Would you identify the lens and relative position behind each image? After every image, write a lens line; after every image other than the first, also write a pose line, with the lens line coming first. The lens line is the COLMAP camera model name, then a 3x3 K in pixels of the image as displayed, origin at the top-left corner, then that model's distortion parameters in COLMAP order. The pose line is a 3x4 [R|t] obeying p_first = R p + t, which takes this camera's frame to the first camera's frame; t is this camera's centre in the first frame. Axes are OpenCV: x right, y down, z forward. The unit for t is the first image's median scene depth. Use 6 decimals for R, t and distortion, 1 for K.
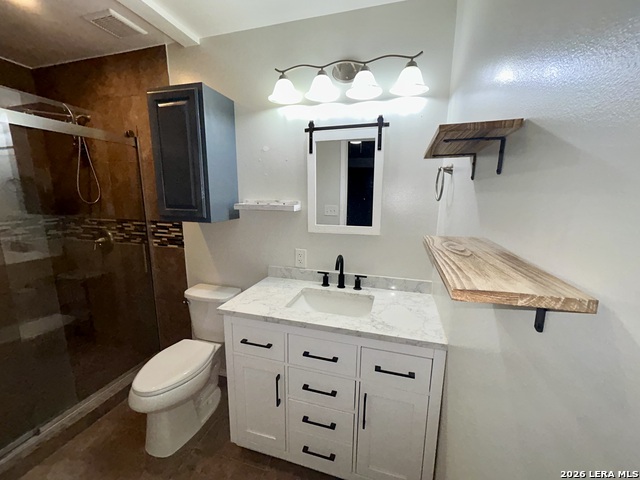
lens RADIAL K [[259.7, 0, 319.3], [0, 259.7, 237.9], [0, 0, 1]] dist [-0.001010, 0.001035]
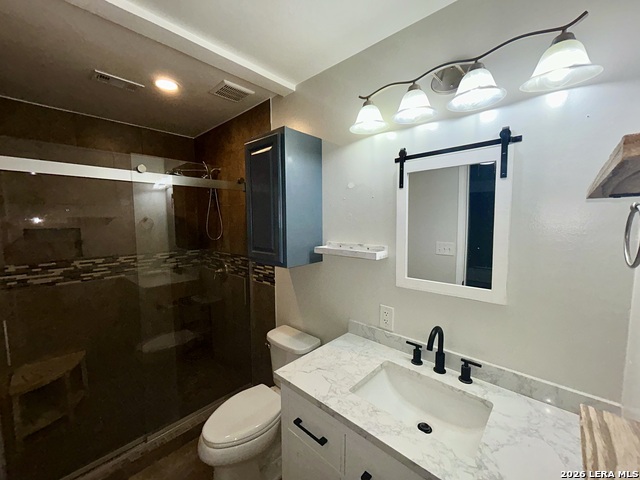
lens RADIAL K [[259.7, 0, 317.2], [0, 259.7, 240.5], [0, 0, 1]] dist [-0.001010, 0.001035]
pose [[0.896697, 0.020297, -0.442180, 0.090053], [-0.060920, 0.995101, -0.077863, -0.086494], [0.438433, 0.096757, 0.893540, 0.189356]]
